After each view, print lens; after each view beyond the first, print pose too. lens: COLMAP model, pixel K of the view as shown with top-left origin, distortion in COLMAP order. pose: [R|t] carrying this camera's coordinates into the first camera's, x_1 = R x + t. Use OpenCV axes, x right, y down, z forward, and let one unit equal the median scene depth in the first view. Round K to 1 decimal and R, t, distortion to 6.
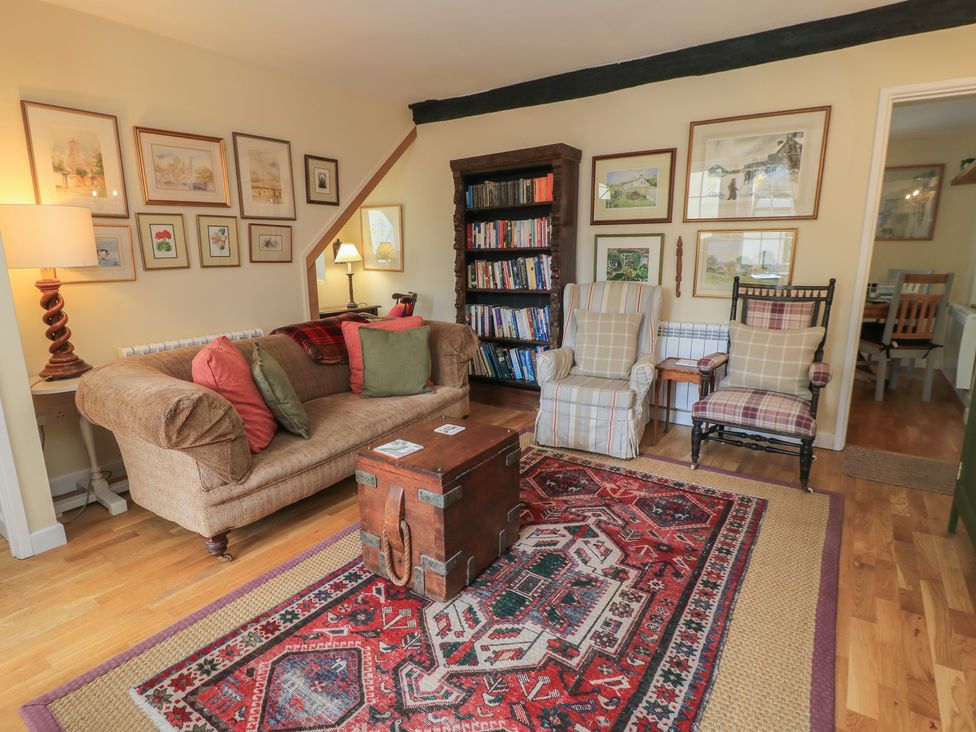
lens RADIAL K [[541.1, 0, 488.0], [0, 541.1, 366.0], [0, 0, 1]] dist [0.005129, -0.017714]
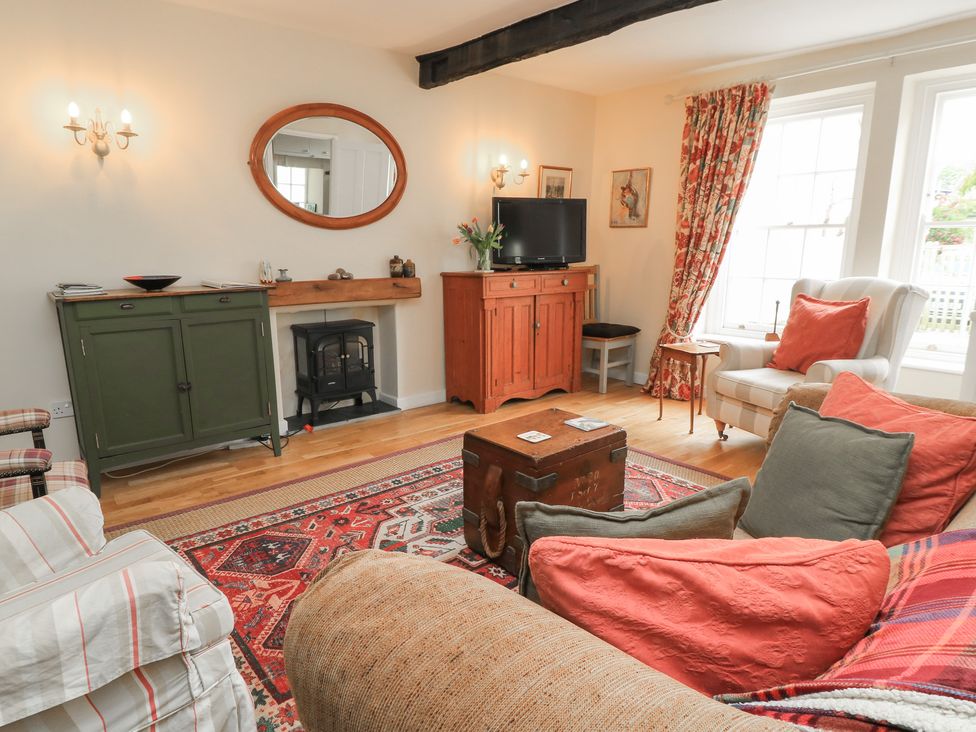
lens RADIAL K [[541.1, 0, 488.0], [0, 541.1, 366.0], [0, 0, 1]] dist [0.005129, -0.017714]
pose [[-0.960253, -0.046551, 0.275221, -0.235597], [0.070591, 0.913445, 0.400794, -0.355071], [-0.270056, 0.404292, -0.873852, 1.718635]]
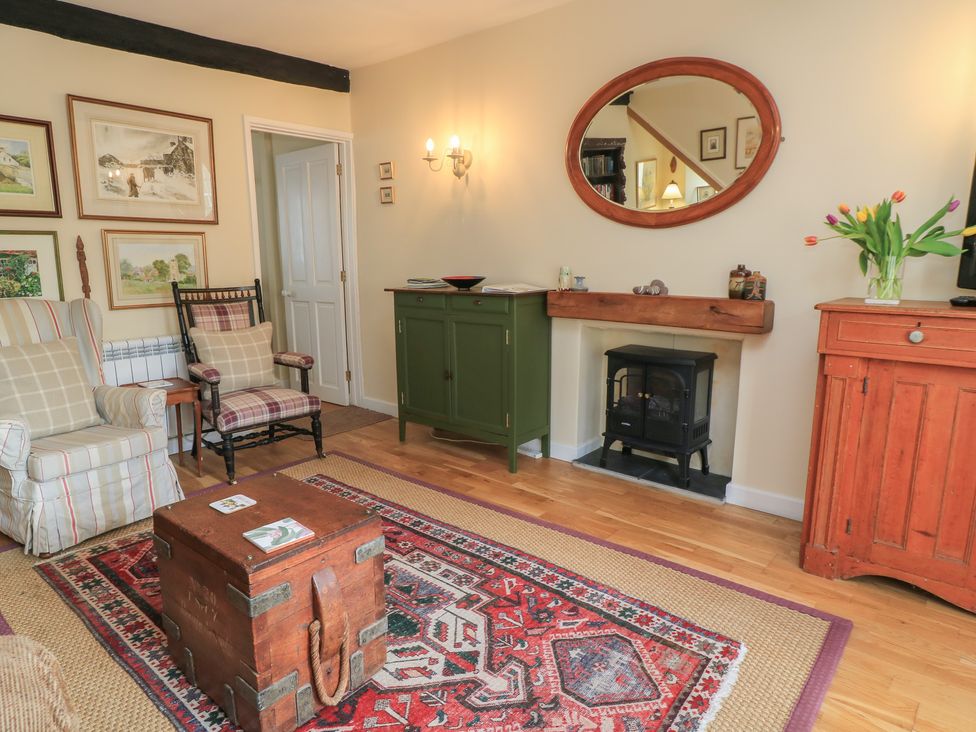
lens RADIAL K [[605.9, 0, 494.2], [0, 605.9, 365.2], [0, 0, 1]] dist [-0.002097, -0.004479]
pose [[0.087613, -0.175512, 0.980571, -0.754040], [0.209694, 0.965549, 0.154087, -0.102787], [-0.973834, 0.192120, 0.121399, 0.523708]]
